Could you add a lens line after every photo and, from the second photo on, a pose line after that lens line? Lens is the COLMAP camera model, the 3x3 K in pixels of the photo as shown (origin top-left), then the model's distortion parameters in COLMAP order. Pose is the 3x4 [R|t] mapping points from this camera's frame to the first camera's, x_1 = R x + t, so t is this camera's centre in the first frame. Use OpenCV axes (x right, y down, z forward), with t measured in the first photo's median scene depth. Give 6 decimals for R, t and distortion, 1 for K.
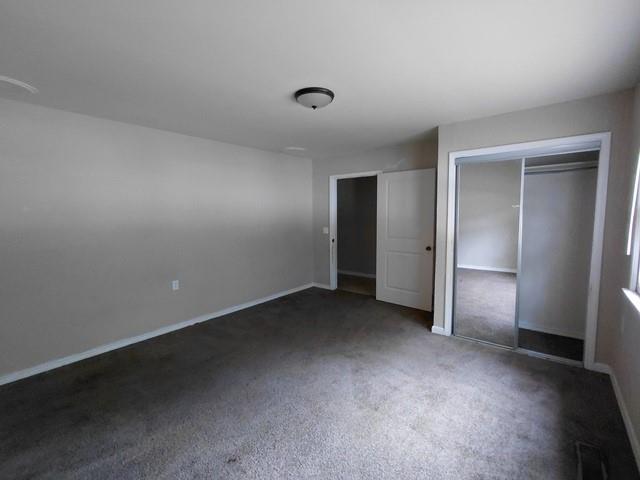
lens RADIAL K [[304.4, 0, 320.0], [0, 304.4, 240.0], [0, 0, 1]] dist [0.002113, -0.000030]
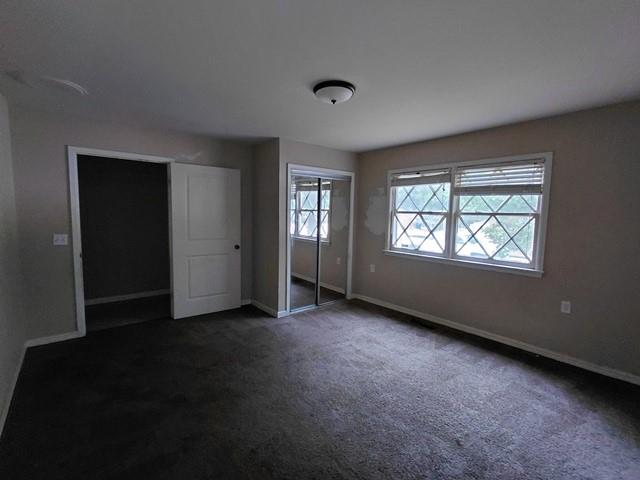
lens RADIAL K [[284.6, 0, 342.2], [0, 284.6, 238.7], [0, 0, 1]] dist [-0.003337, -0.000259]
pose [[0.167687, -0.077348, 0.982801, -0.525628], [0.069004, 0.995393, 0.066565, -0.039754], [-0.983422, 0.056655, 0.172252, 0.483295]]
